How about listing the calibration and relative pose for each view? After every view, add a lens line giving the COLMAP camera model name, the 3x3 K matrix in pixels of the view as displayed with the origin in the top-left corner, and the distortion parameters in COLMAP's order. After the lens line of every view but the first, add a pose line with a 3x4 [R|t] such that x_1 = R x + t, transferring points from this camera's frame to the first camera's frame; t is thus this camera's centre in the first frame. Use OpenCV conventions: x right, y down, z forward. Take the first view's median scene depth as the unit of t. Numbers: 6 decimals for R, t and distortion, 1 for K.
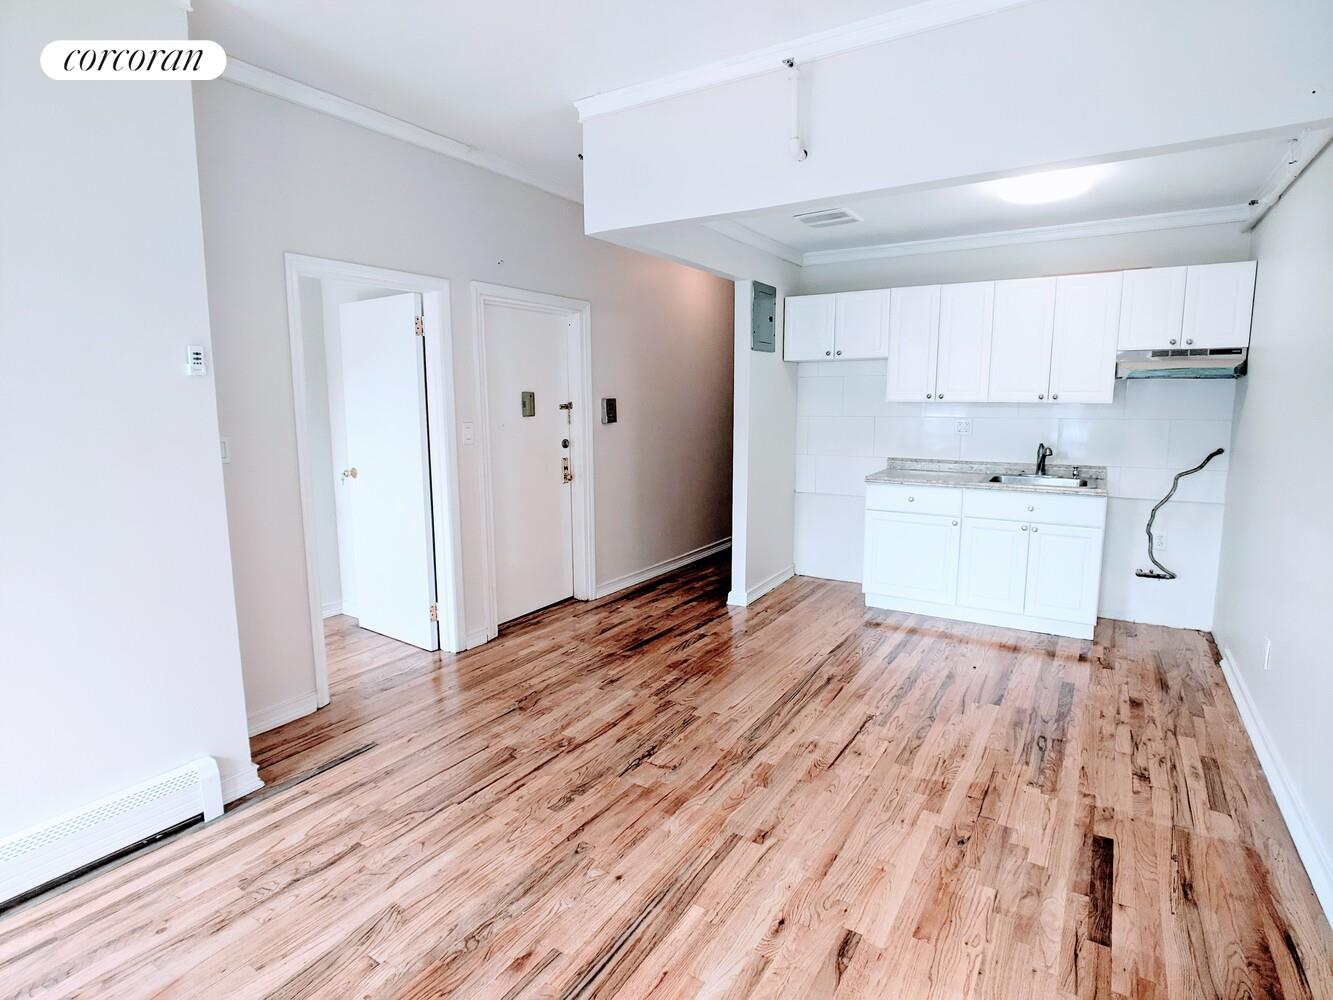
lens RADIAL K [[685.8, 0, 652.9], [0, 685.8, 499.7], [0, 0, 1]] dist [-0.018107, 0.001271]
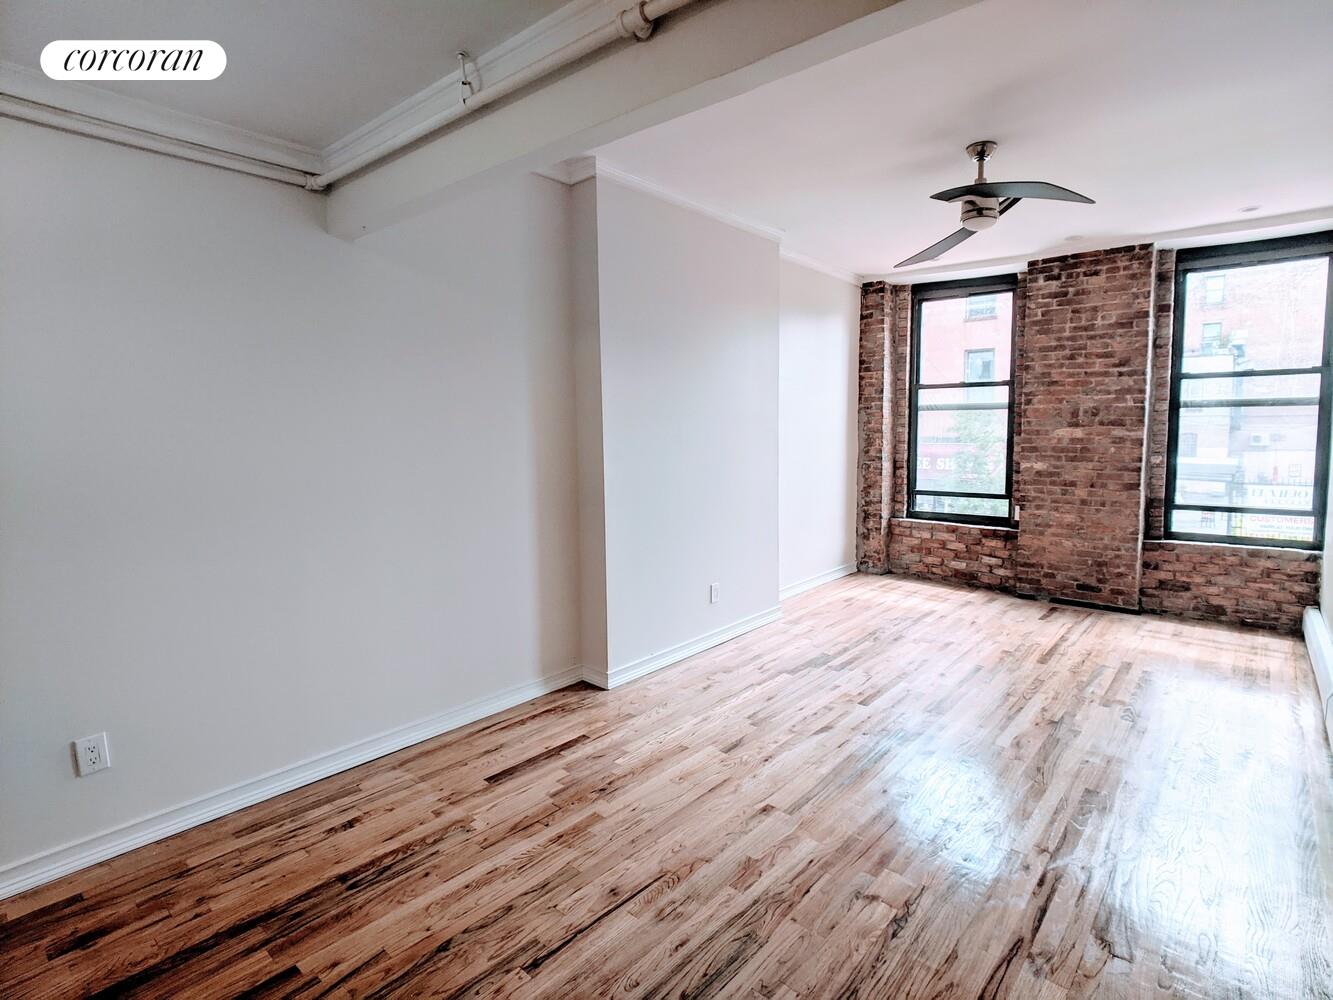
lens RADIAL K [[685.8, 0, 686.9], [0, 685.8, 489.2], [0, 0, 1]] dist [-0.018107, 0.001271]
pose [[-0.994288, 0.001956, 0.106716, 0.138409], [0.027559, 0.970634, 0.238977, -0.241968], [-0.103115, 0.240553, -0.965143, 1.624268]]
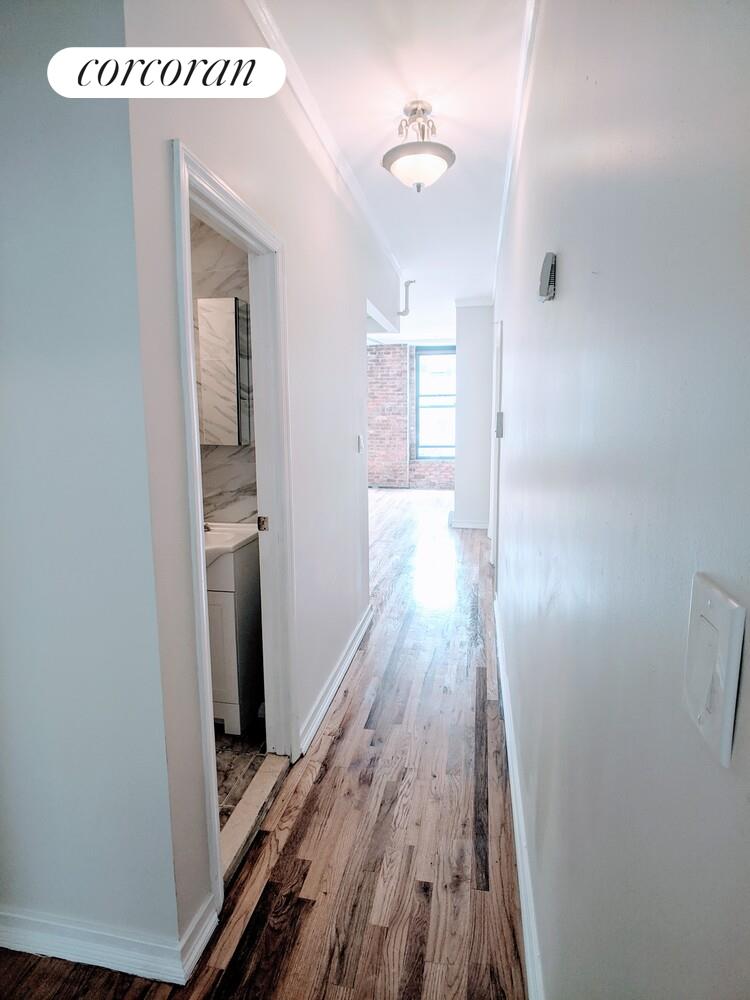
lens RADIAL K [[514.5, 0, 379.8], [0, 514.5, 499.0], [0, 0, 1]] dist [-0.018107, 0.001271]
pose [[-0.921707, 0.072244, -0.381100, 0.689172], [-0.048764, 0.953125, 0.298620, -0.437245], [0.384809, 0.293824, -0.874980, 2.913960]]
